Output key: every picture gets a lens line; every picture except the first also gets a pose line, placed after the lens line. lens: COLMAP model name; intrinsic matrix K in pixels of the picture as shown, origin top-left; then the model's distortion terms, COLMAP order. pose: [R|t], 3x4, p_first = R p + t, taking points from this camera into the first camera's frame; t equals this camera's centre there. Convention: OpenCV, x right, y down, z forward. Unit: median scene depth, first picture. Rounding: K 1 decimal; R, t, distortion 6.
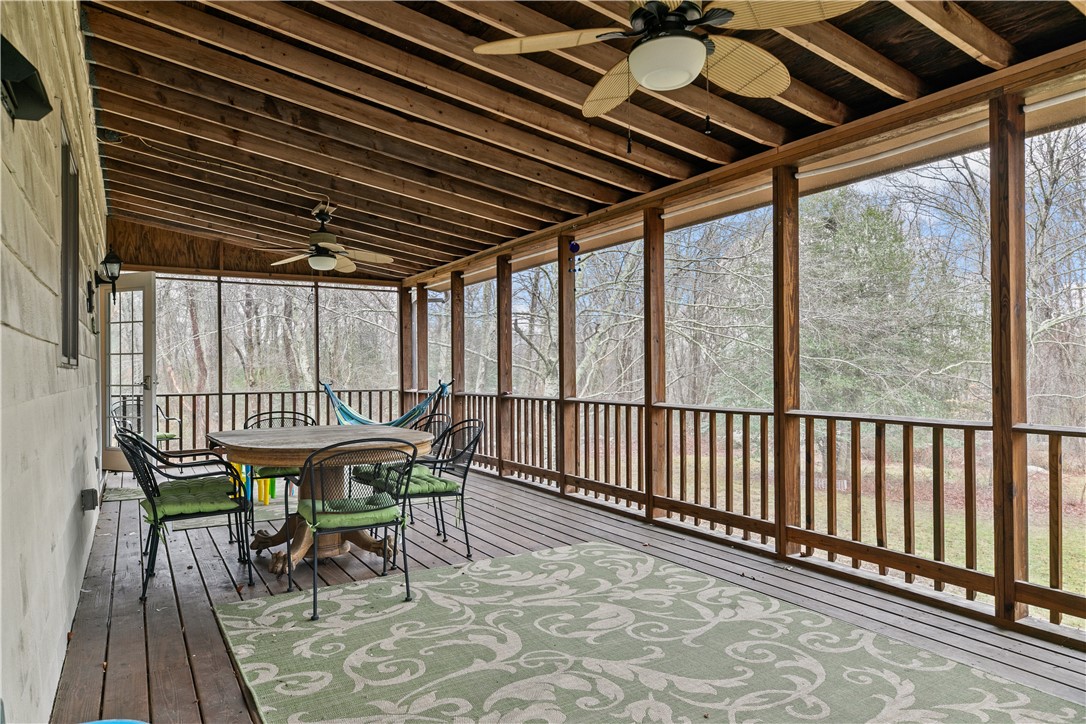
lens RADIAL K [[595.4, 0, 543.0], [0, 595.4, 362.0], [0, 0, 1]] dist [0.032519, 0.000506]
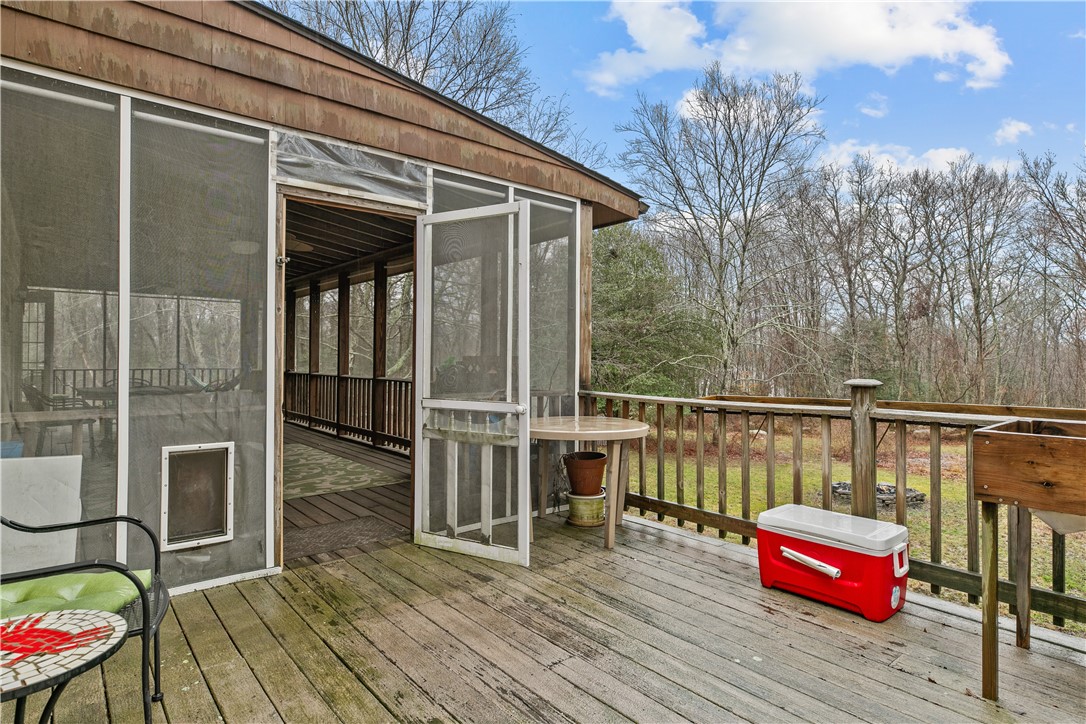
lens RADIAL K [[599.1, 0, 536.0], [0, 599.1, 360.2], [0, 0, 1]] dist [0.063100, 0.000058]
pose [[0.997241, 0.020864, 0.071236, 0.502626], [-0.021939, 0.999657, 0.014331, -0.016478], [-0.070912, -0.015855, 0.997357, -0.715443]]
